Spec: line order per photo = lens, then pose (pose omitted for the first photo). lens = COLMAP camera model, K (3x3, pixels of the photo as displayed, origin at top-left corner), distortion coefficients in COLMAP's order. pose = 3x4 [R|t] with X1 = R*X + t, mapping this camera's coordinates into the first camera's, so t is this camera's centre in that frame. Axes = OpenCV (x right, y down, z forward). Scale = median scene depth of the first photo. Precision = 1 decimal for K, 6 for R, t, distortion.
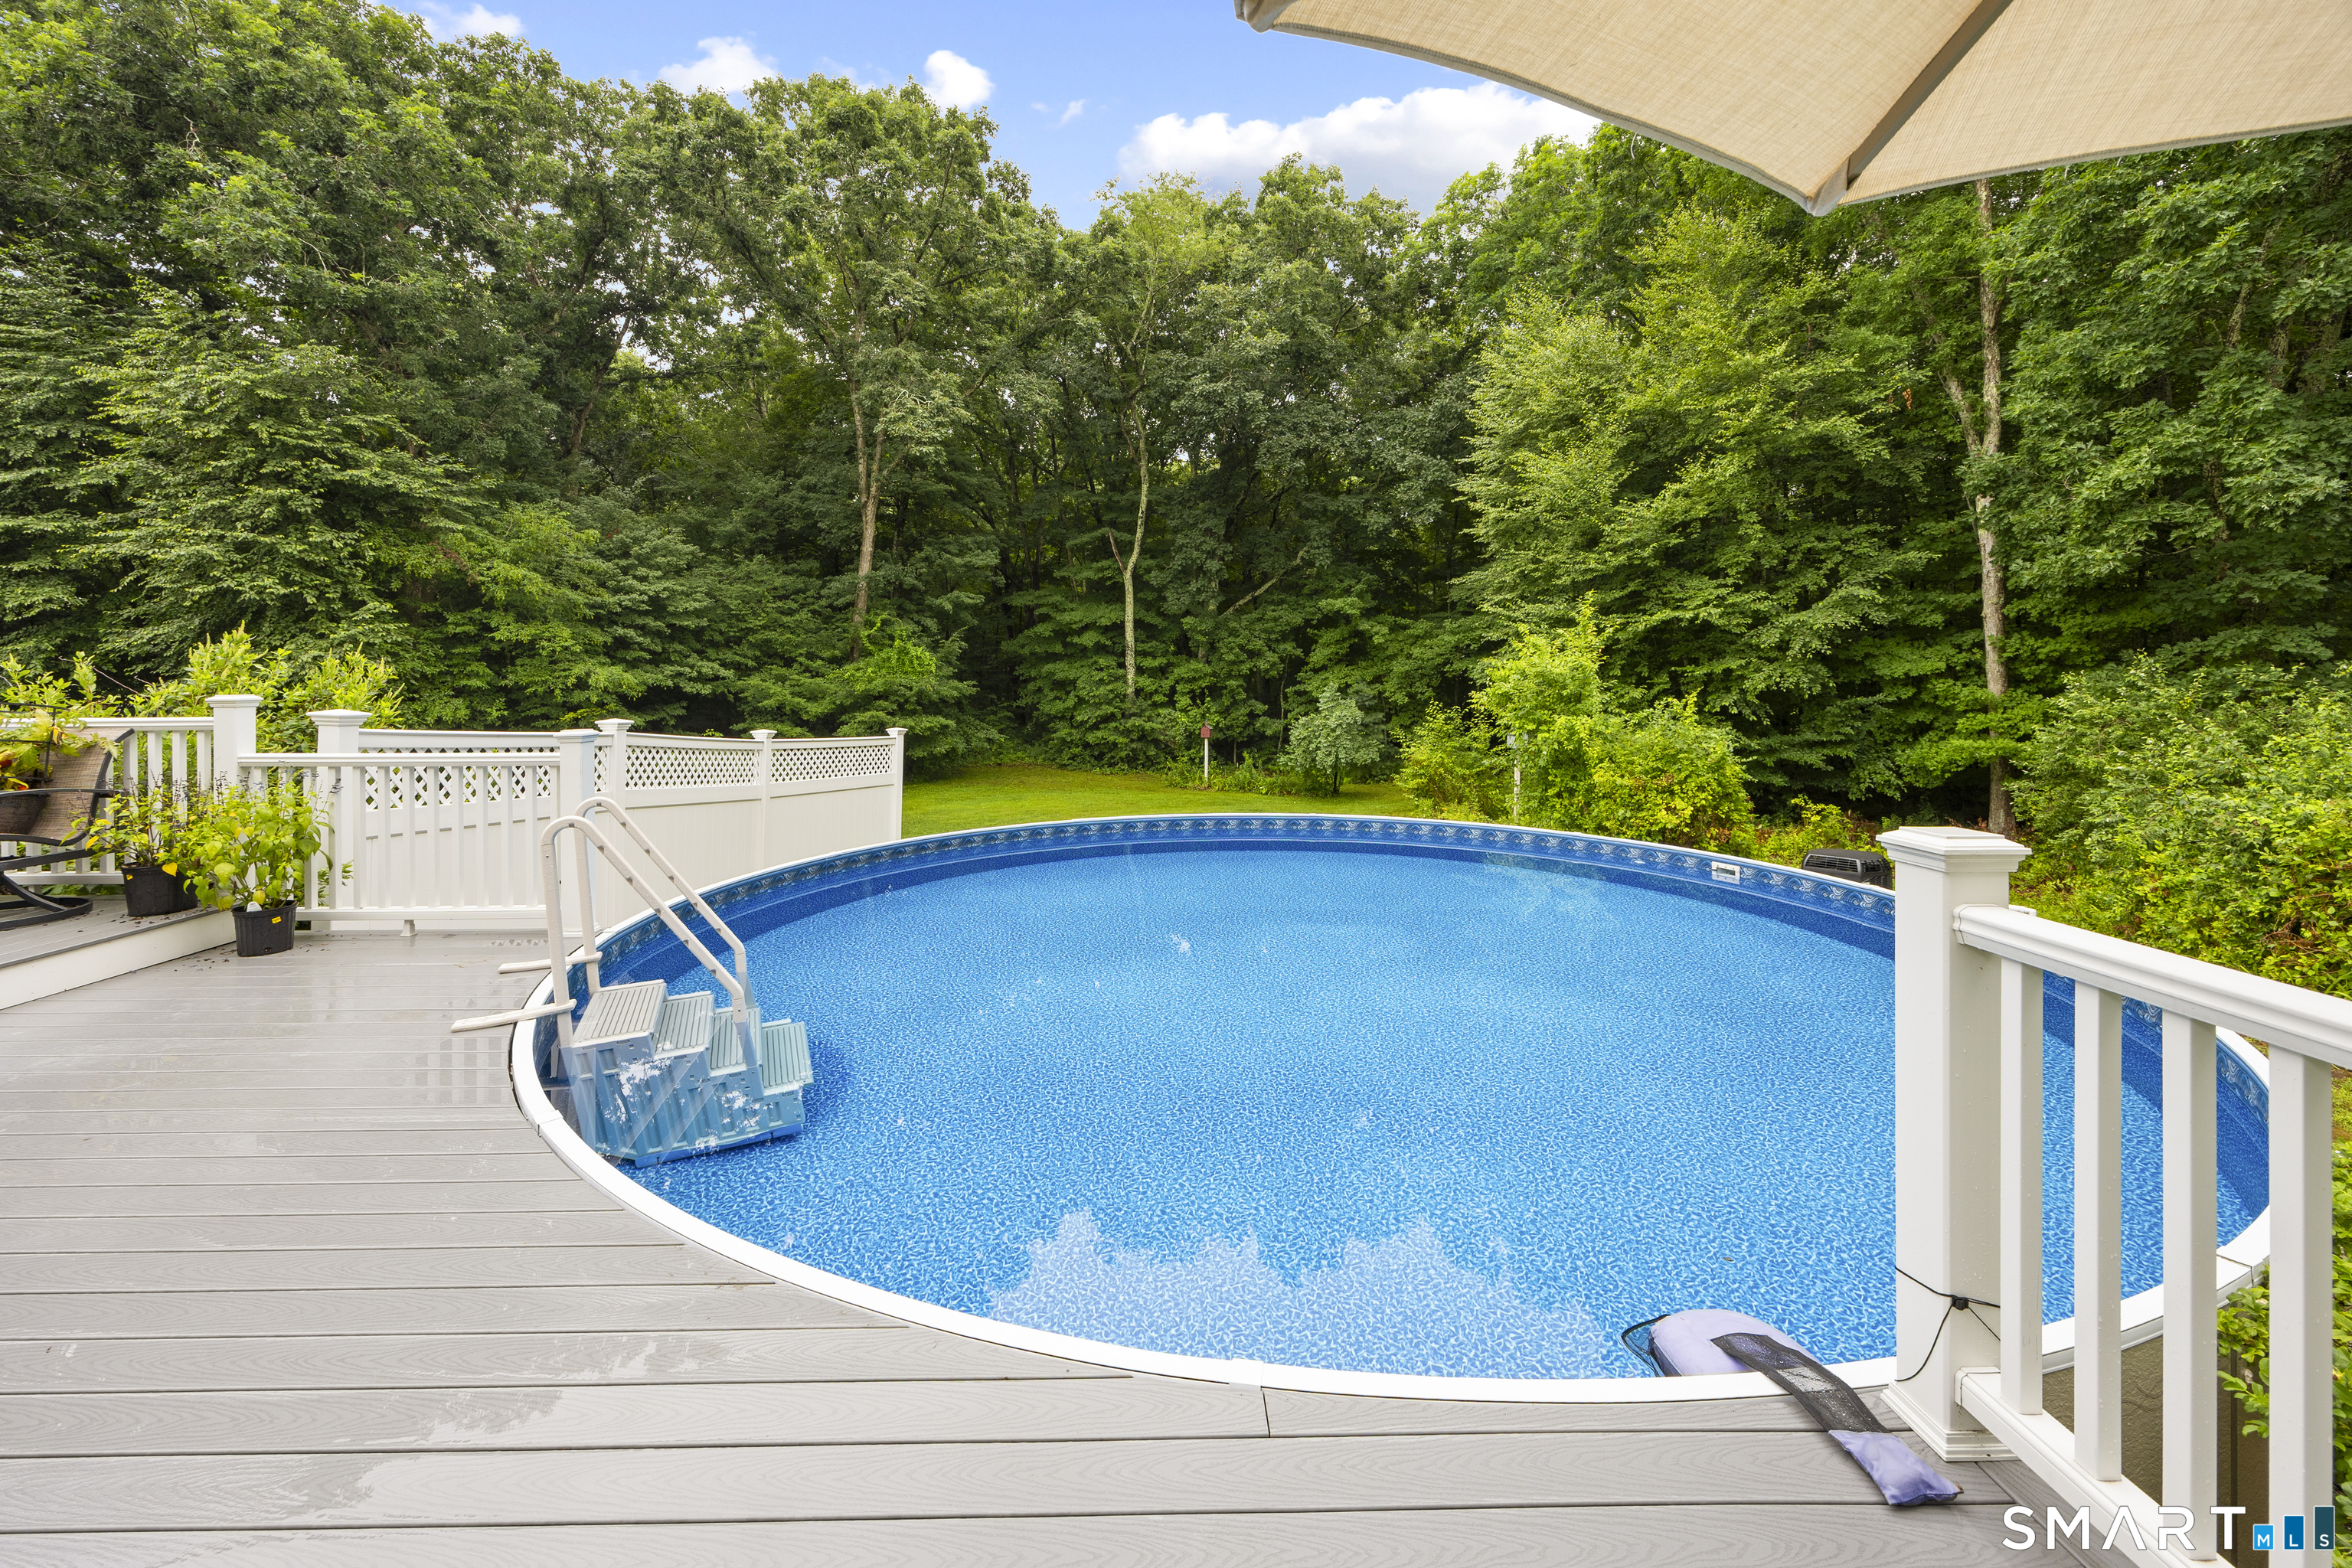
lens RADIAL K [[941.2, 0, 1176.9], [0, 941.2, 681.6], [0, 0, 1]] dist [0.000150, 0.000043]
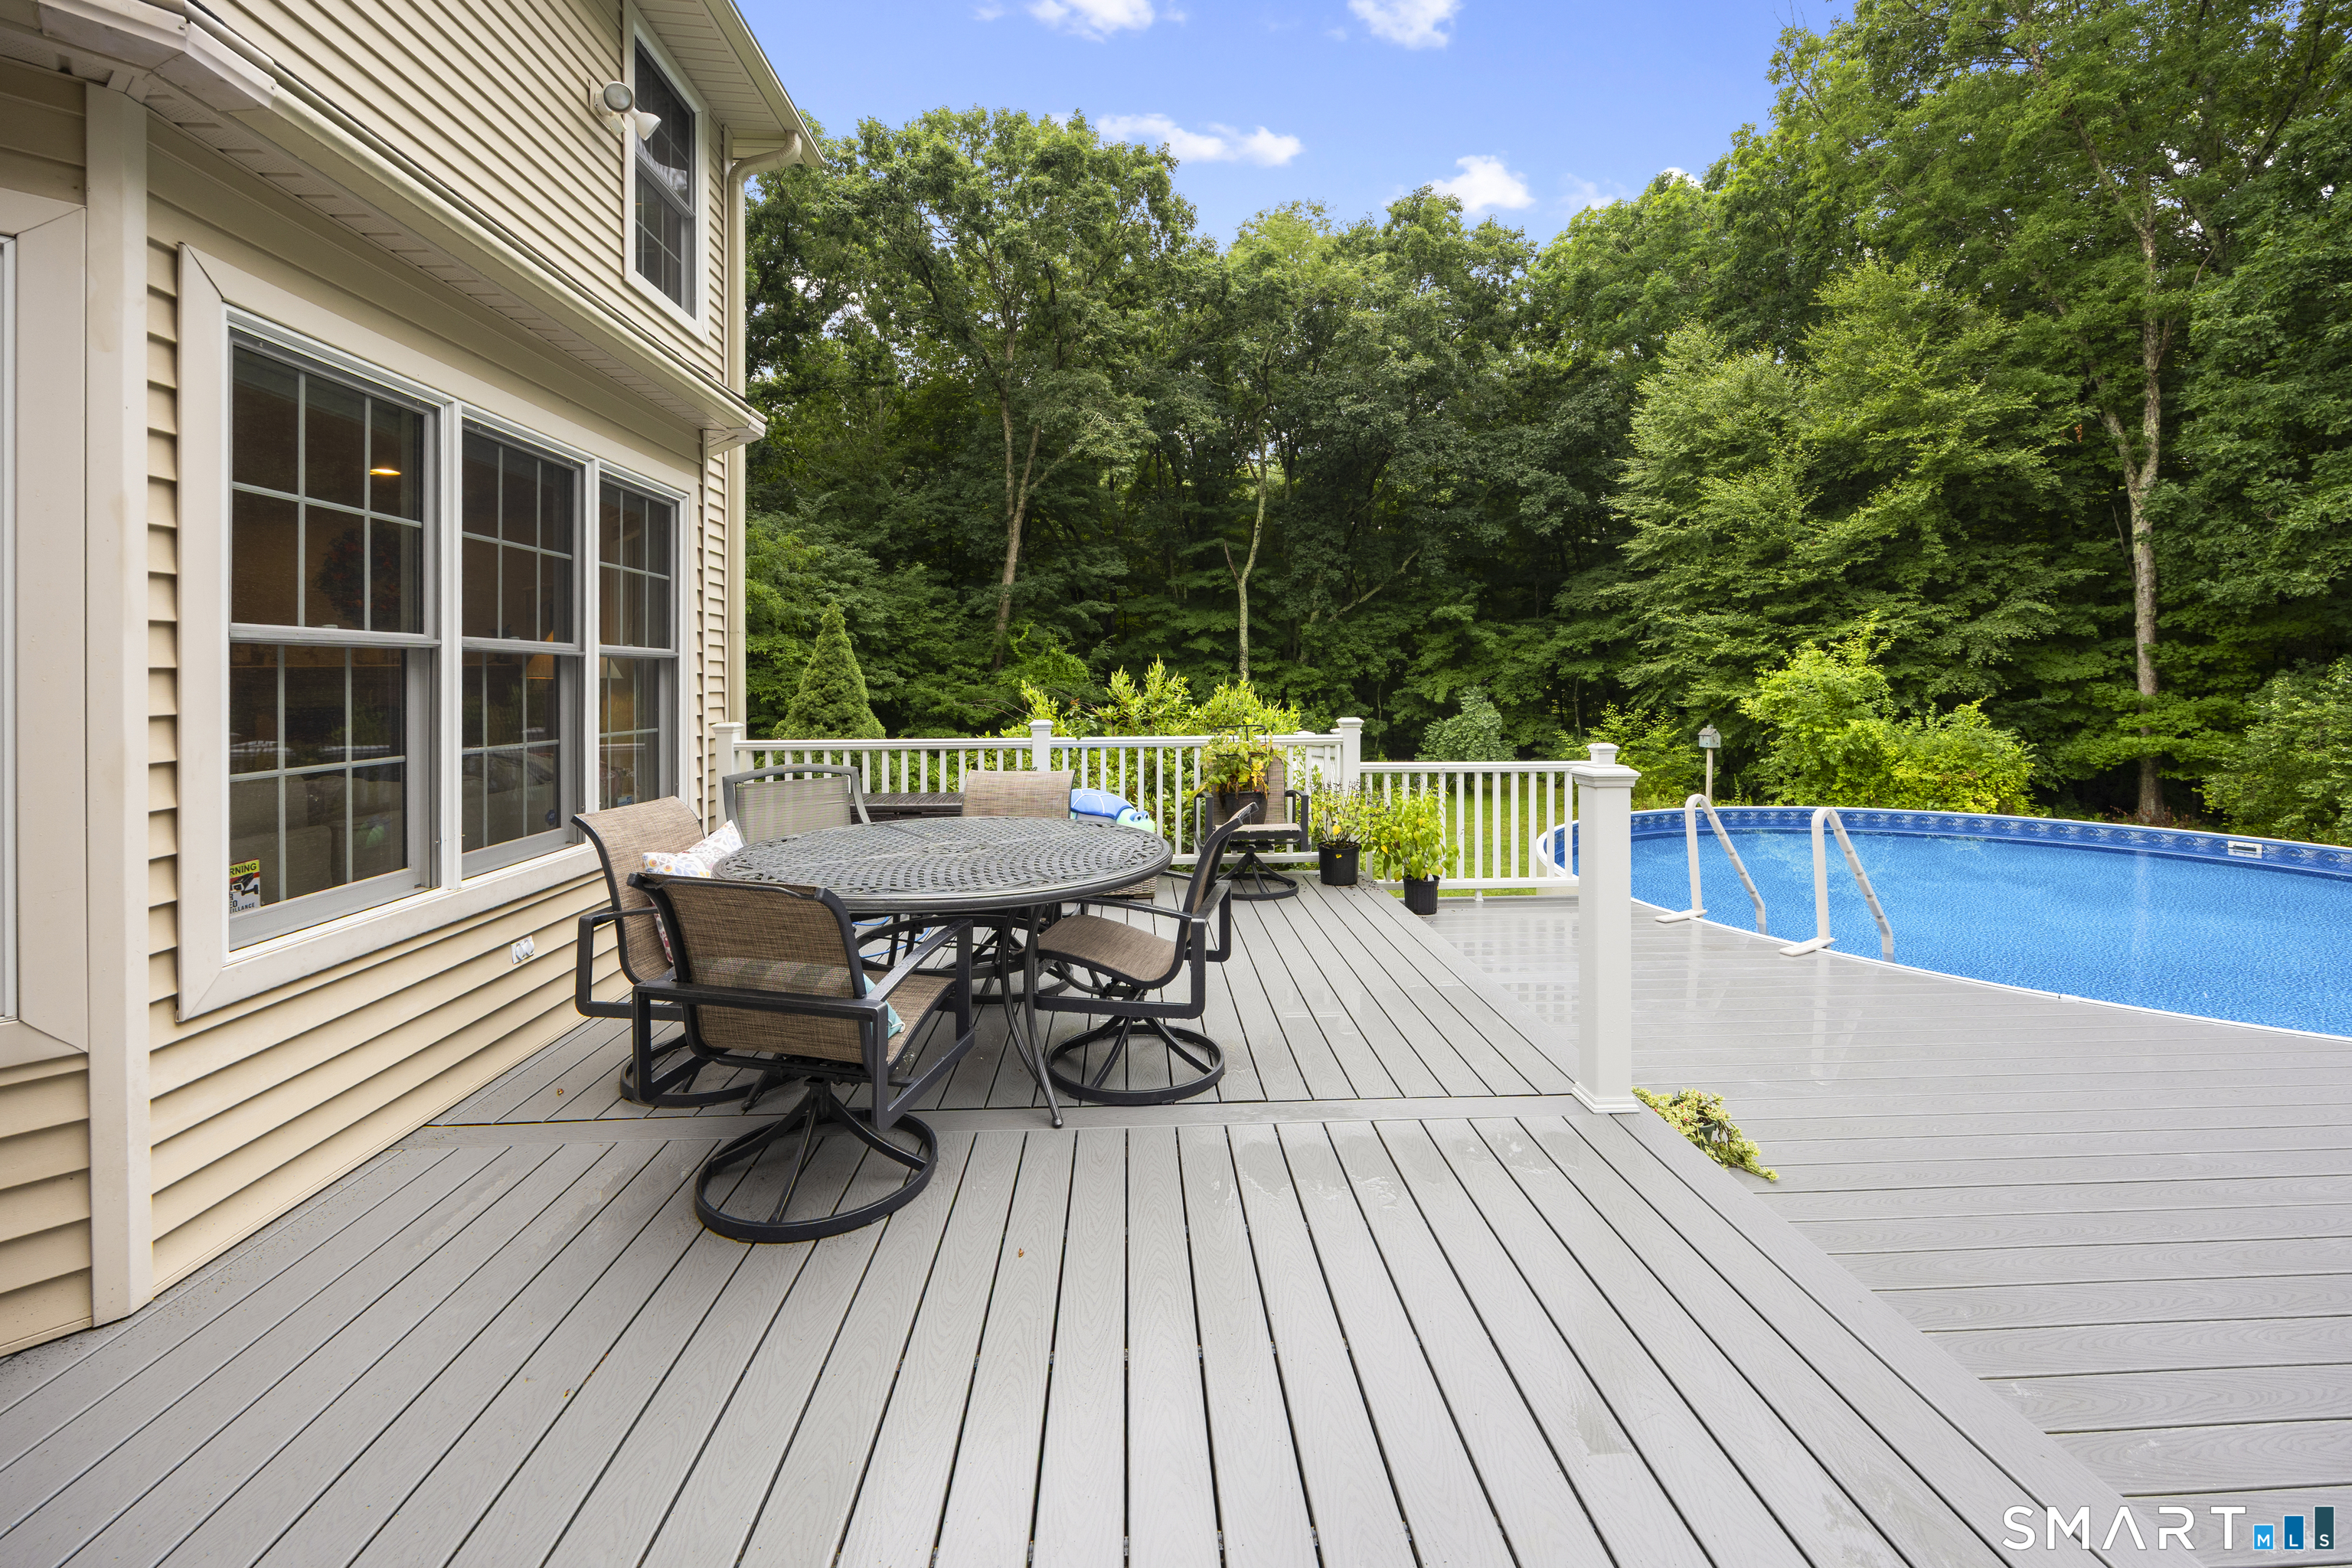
lens RADIAL K [[935.0, 0, 1180.9], [0, 935.0, 685.0], [0, 0, 1]] dist [-0.000764, -0.000183]
pose [[0.999371, -0.005850, 0.034981, -0.294569], [0.005697, 0.999974, 0.004486, -0.010514], [-0.035006, -0.004284, 0.999378, -0.066758]]
